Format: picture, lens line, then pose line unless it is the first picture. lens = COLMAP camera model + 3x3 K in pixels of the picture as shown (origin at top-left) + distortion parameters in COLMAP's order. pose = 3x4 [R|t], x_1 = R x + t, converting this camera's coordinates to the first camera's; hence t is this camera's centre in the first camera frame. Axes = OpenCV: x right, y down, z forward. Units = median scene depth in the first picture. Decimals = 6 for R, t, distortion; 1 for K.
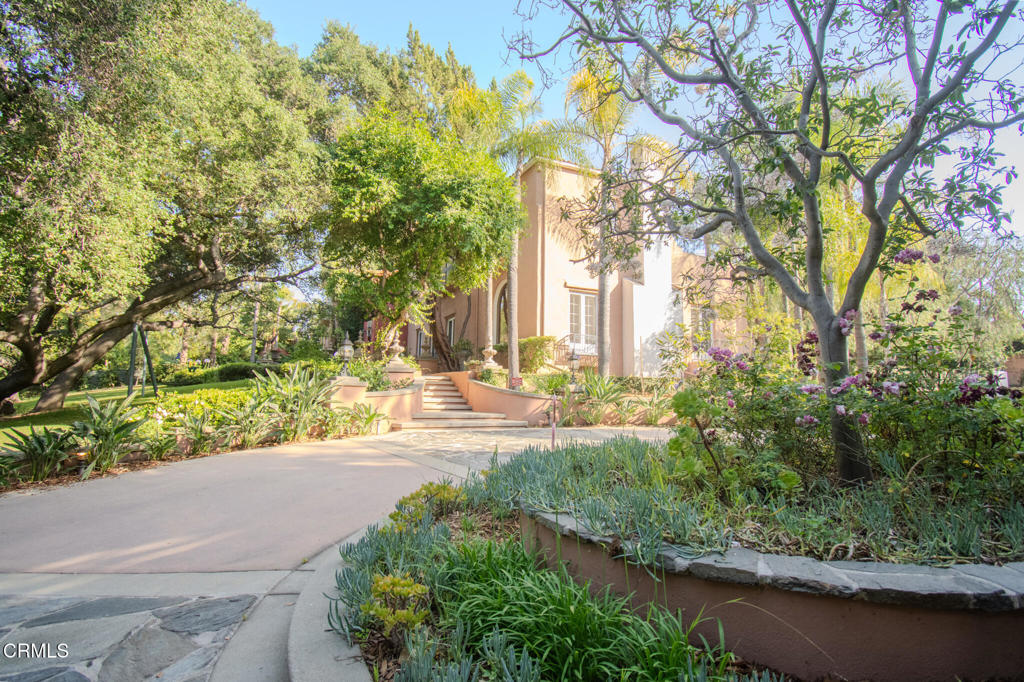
lens RADIAL K [[548.8, 0, 512.0], [0, 548.8, 341.0], [0, 0, 1]] dist [-0.002163, -0.000469]
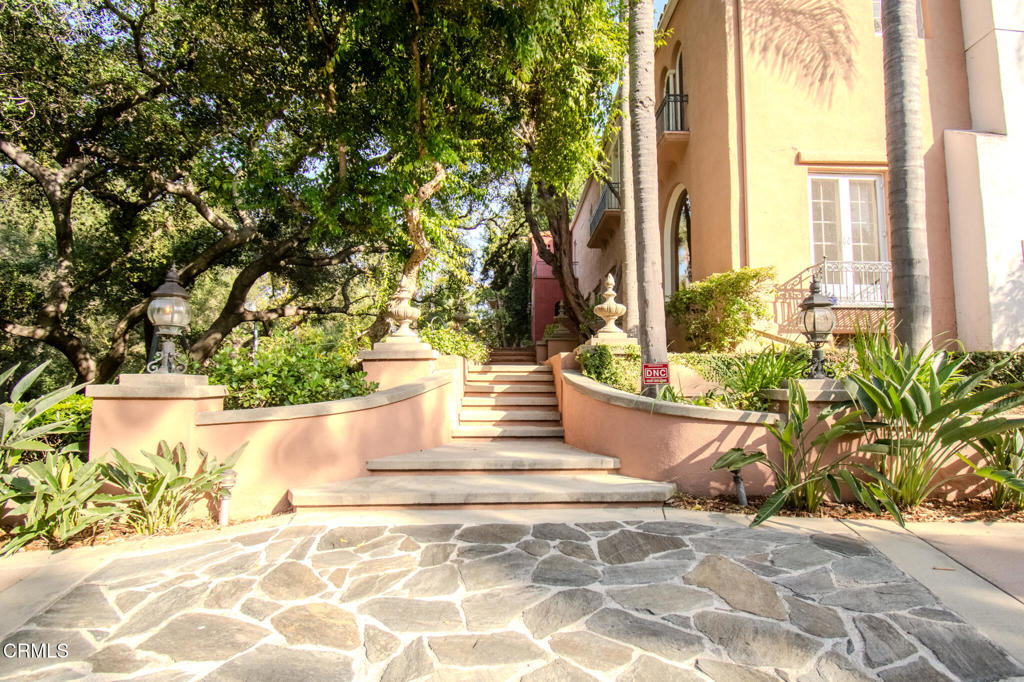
lens RADIAL K [[548.8, 0, 512.0], [0, 548.8, 341.0], [0, 0, 1]] dist [-0.002163, -0.000469]
pose [[0.907595, -0.045519, -0.417373, 0.073197], [0.054243, 0.998487, 0.009058, 0.037403], [0.416329, -0.030861, 0.908690, 0.541335]]
